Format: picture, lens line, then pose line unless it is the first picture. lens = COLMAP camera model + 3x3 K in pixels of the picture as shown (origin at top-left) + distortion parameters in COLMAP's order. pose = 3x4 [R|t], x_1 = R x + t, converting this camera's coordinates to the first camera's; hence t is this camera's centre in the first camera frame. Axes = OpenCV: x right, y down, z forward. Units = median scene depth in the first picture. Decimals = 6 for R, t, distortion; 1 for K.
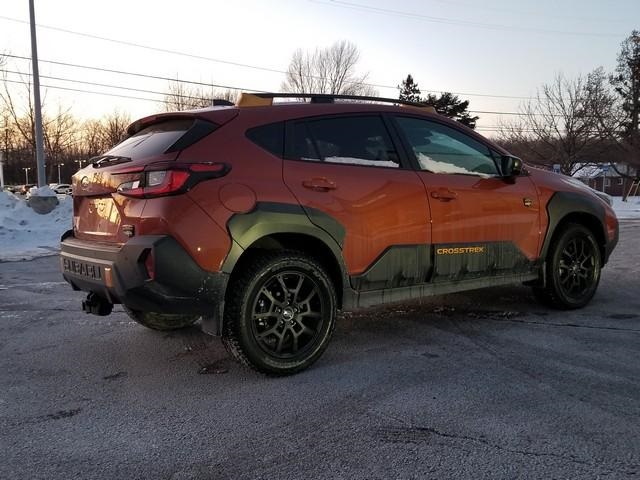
lens RADIAL K [[581.0, 0, 320.0], [0, 581.0, 240.0], [0, 0, 1]] dist [0.149993, -0.286950]
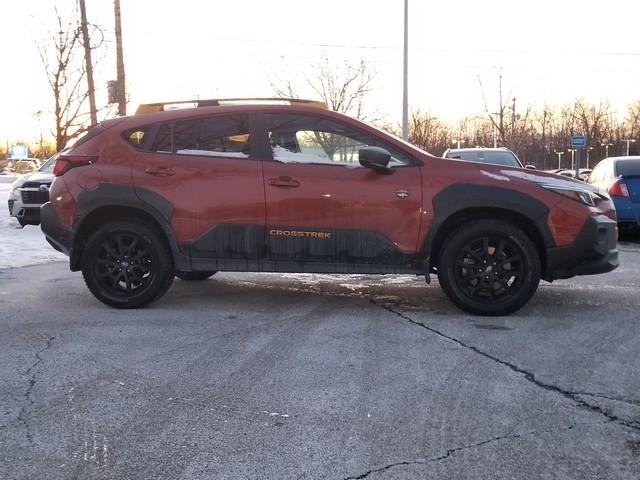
lens RADIAL K [[581.0, 0, 320.0], [0, 581.0, 240.0], [0, 0, 1]] dist [0.149993, -0.286950]
pose [[0.772827, 0.074613, -0.630215, 1.000889], [-0.074205, 0.996877, 0.027027, -0.002698], [0.630263, 0.025878, 0.775950, 0.189062]]
